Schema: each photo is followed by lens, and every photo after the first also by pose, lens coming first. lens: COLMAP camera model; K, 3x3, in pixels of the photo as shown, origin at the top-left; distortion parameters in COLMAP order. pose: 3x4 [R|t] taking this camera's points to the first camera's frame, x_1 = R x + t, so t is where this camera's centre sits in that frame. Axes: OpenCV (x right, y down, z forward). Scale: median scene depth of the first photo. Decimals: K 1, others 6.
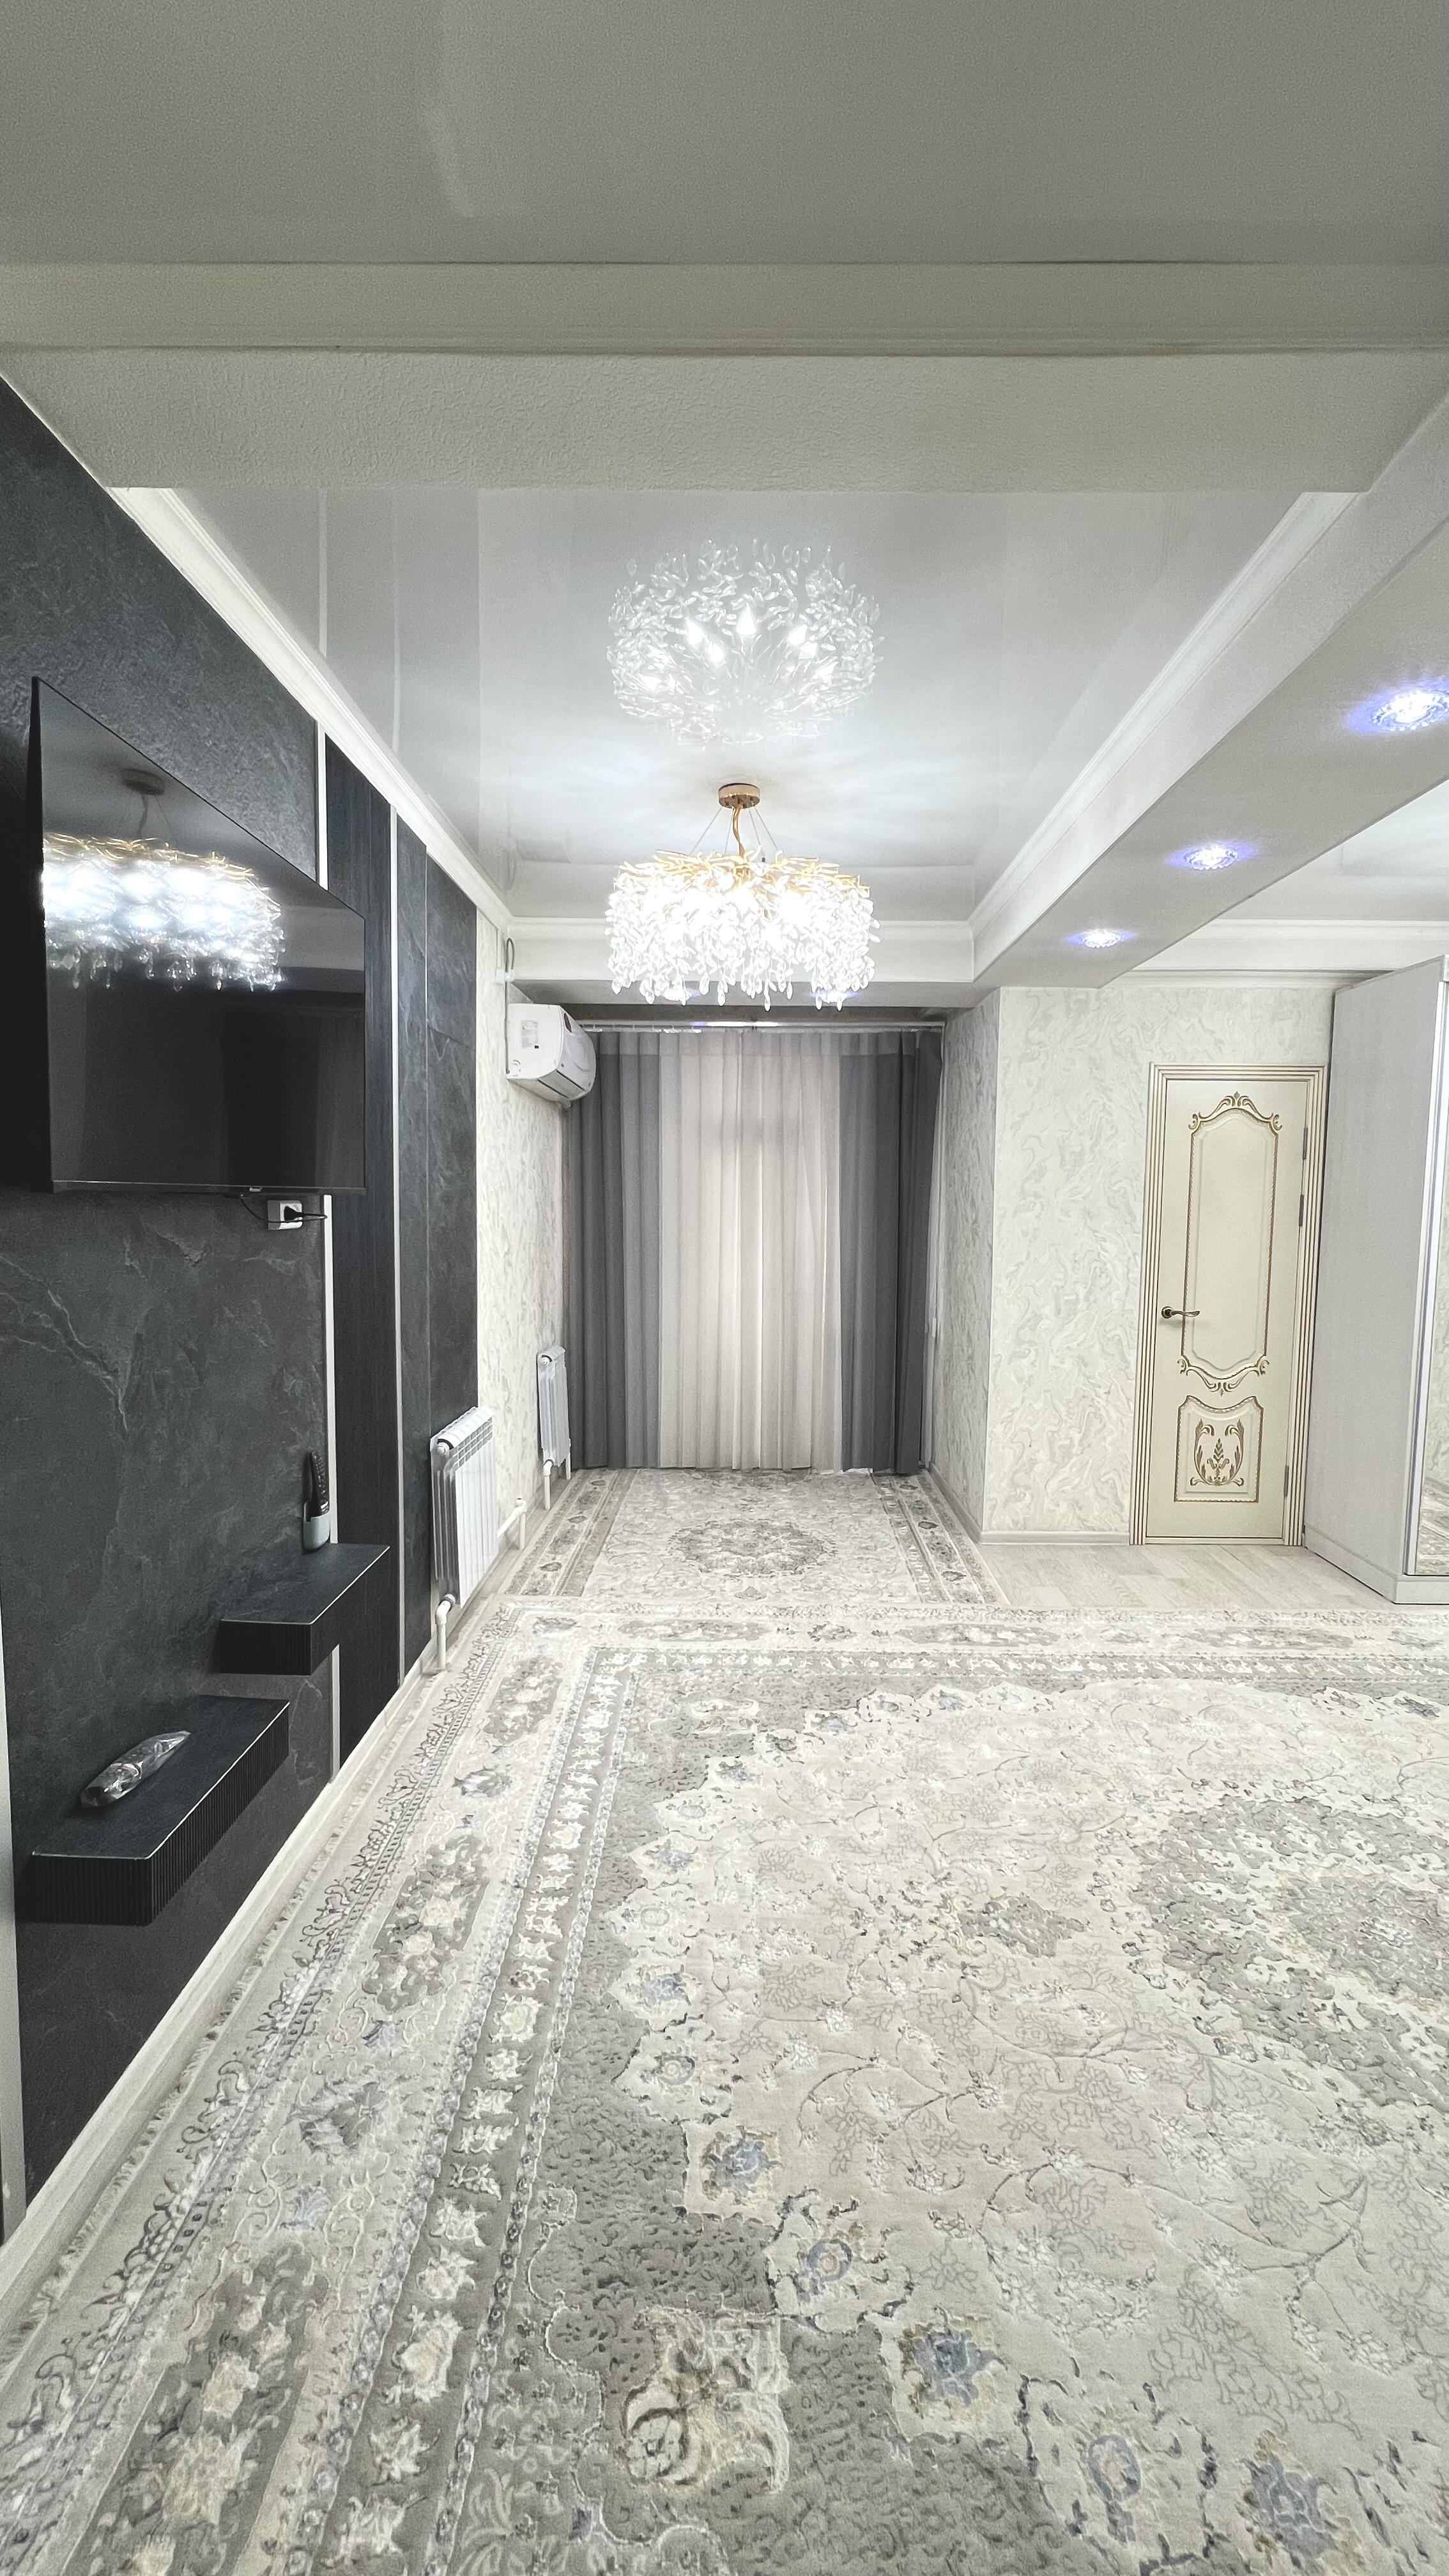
lens RADIAL K [[1025.3, 0, 731.5], [0, 1025.3, 1288.6], [0, 0, 1]] dist [-0.000914, 0.000935]
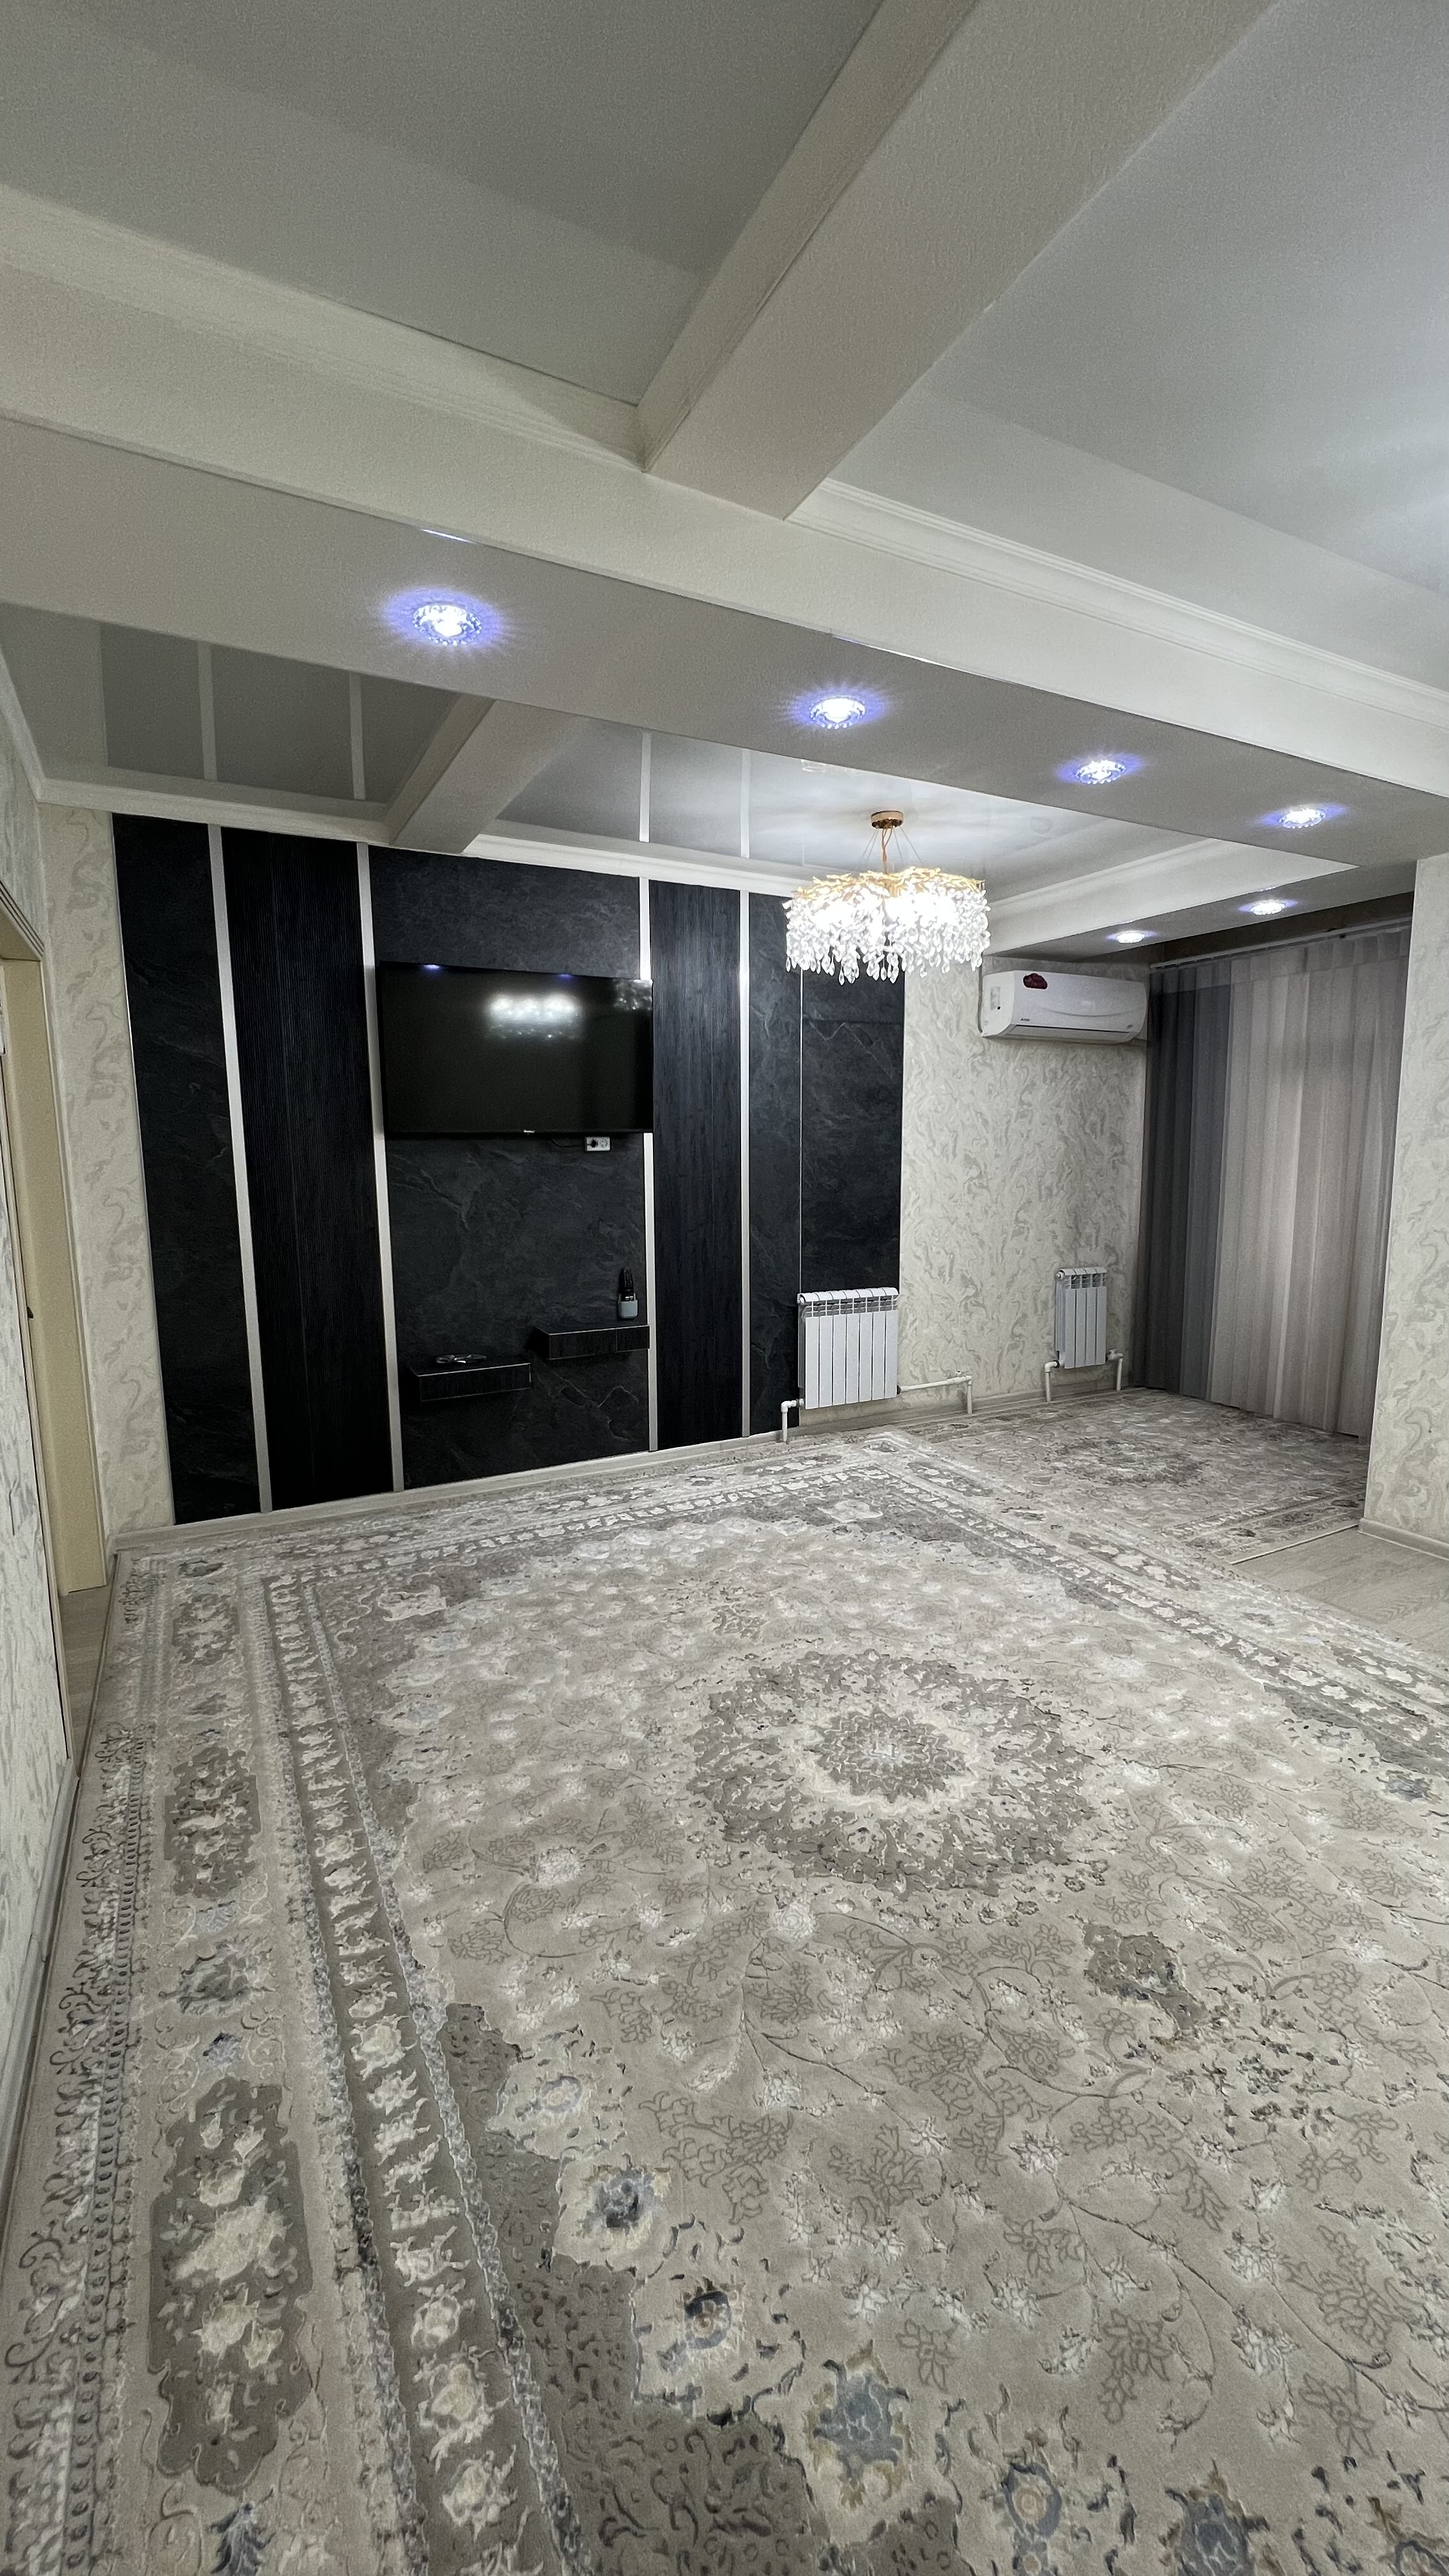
lens RADIAL K [[1025.3, 0, 728.9], [0, 1025.3, 1291.5], [0, 0, 1]] dist [-0.000914, 0.000935]
pose [[0.478386, 0.115293, -0.870548, 1.023472], [-0.064792, 0.993276, 0.095942, 0.004119], [0.875756, 0.010507, 0.482640, 0.183661]]
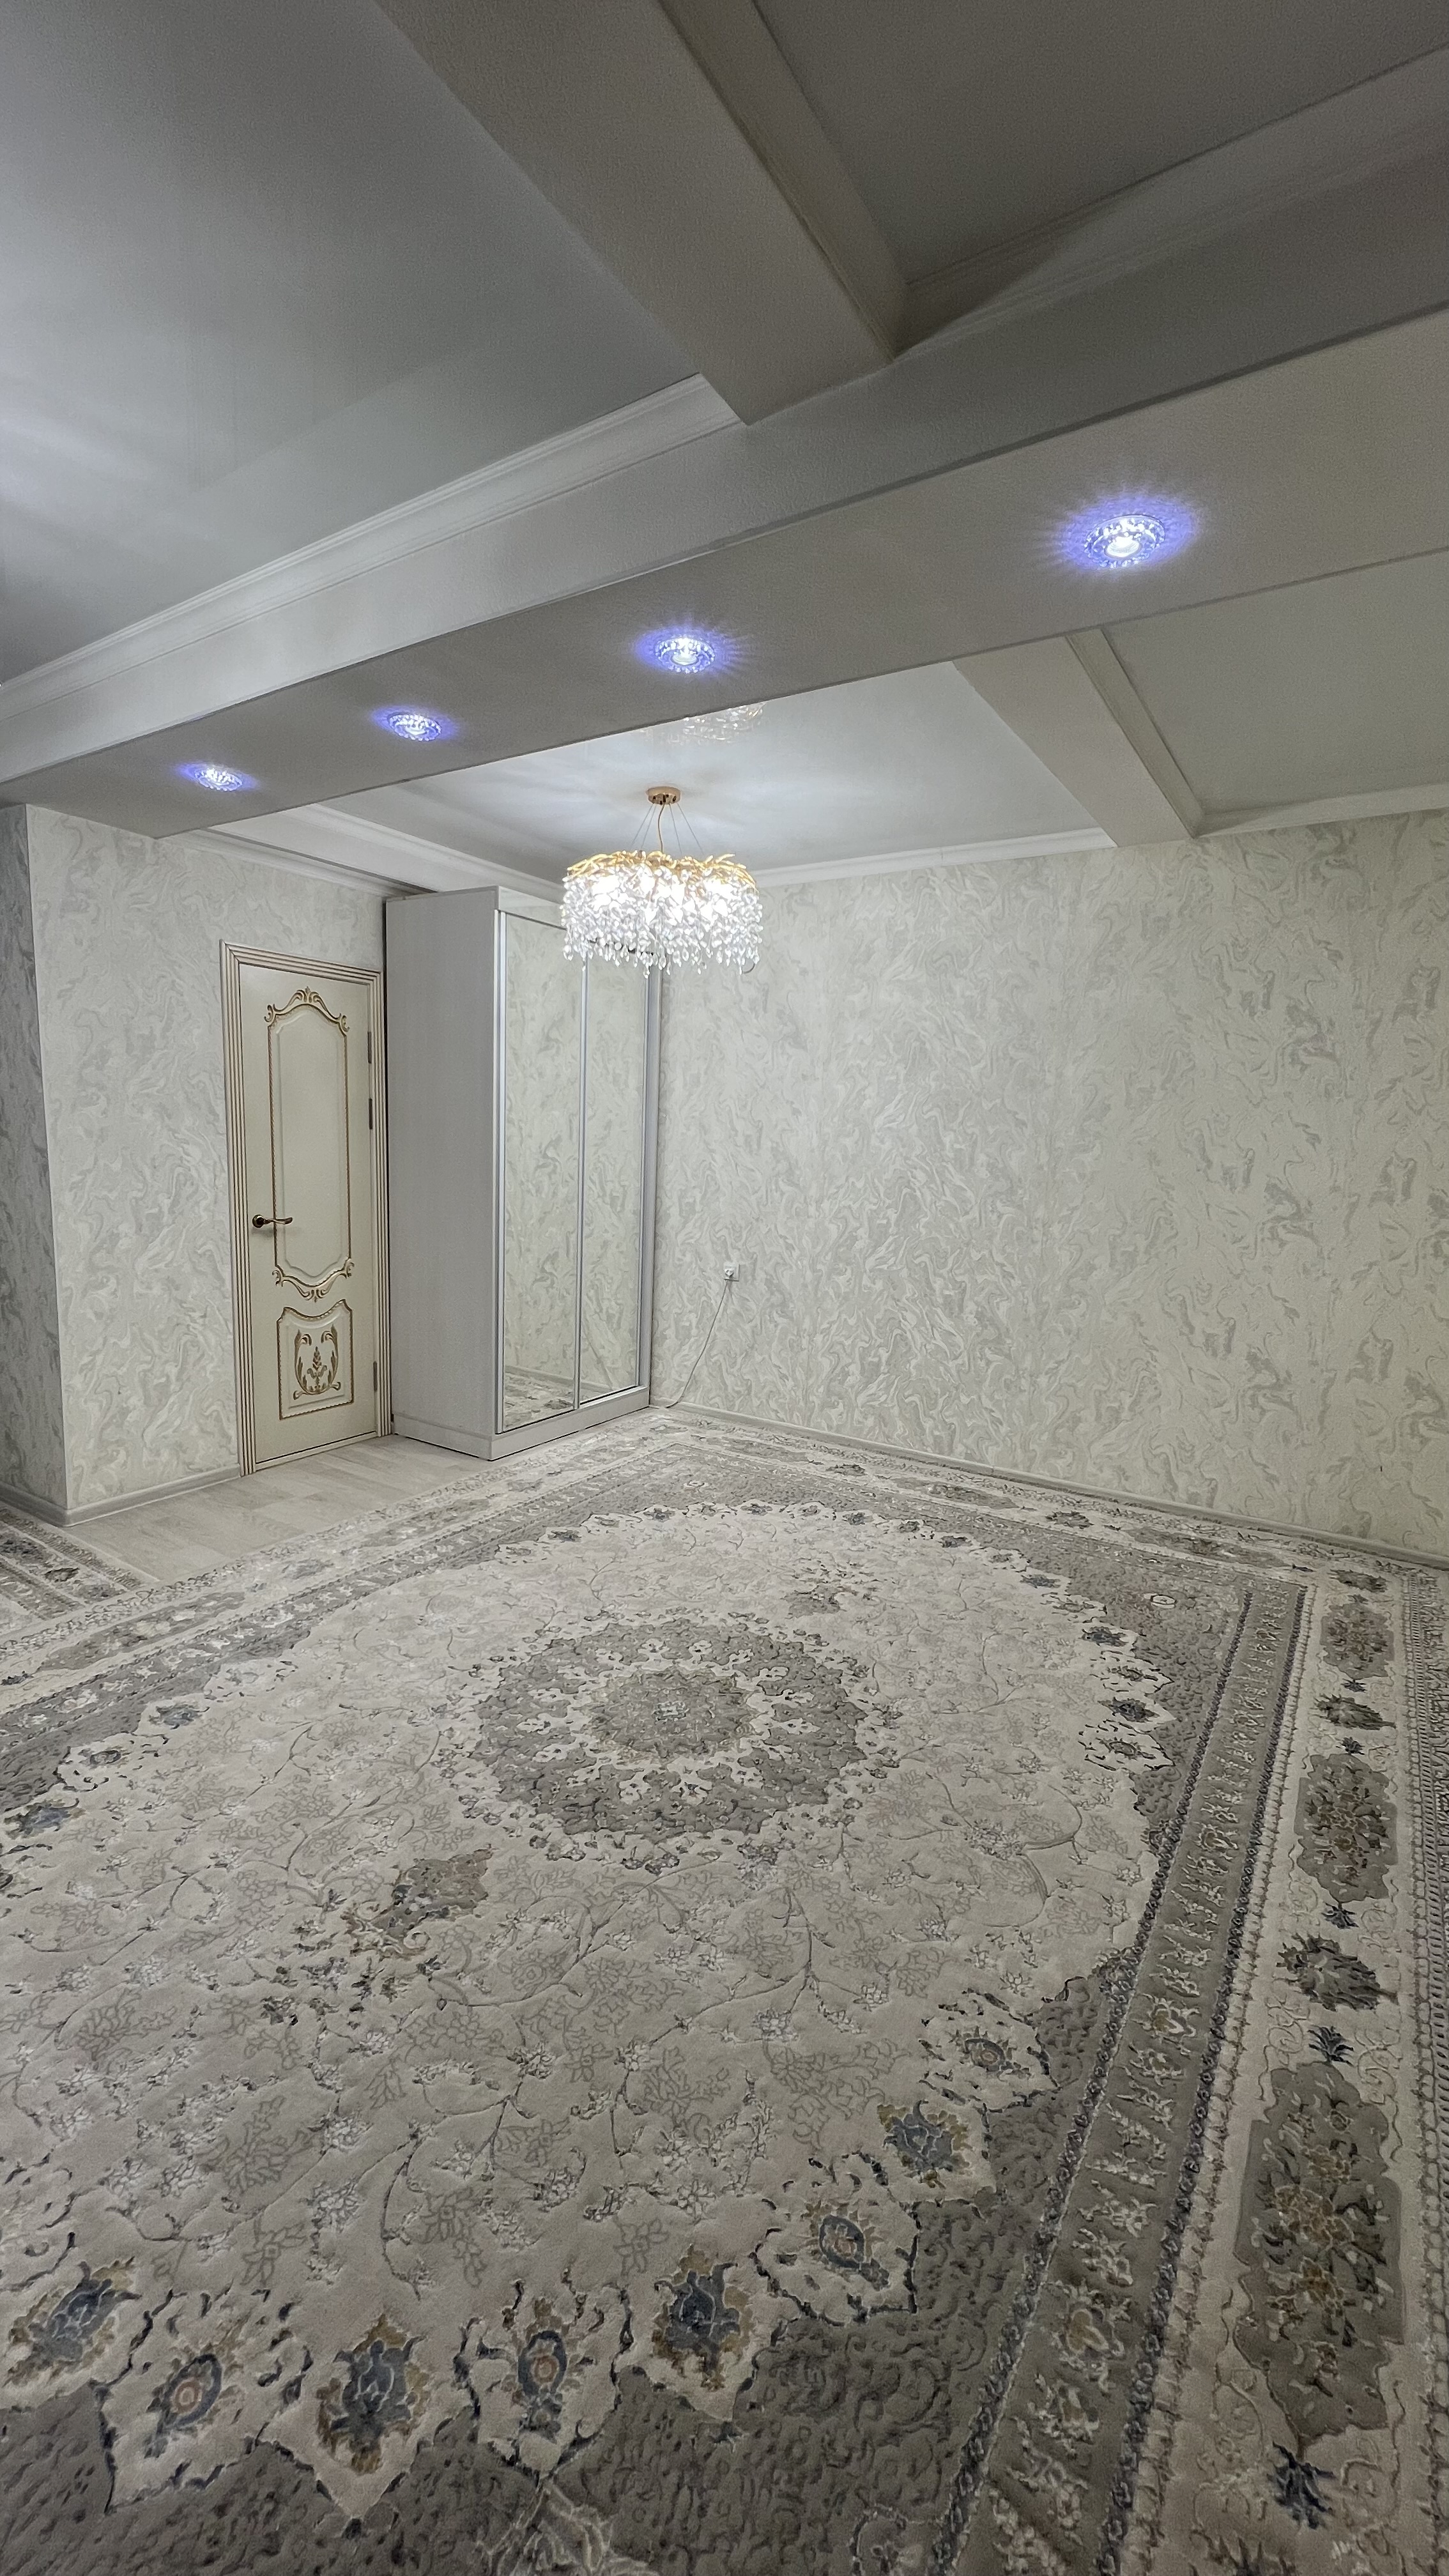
lens RADIAL K [[1025.3, 0, 730.5], [0, 1025.3, 1286.3], [0, 0, 1]] dist [-0.000914, 0.000935]
pose [[0.525213, -0.115155, 0.843144, -0.195717], [0.044010, 0.993151, 0.108228, 0.000380], [-0.849832, -0.019736, 0.526684, 0.210193]]
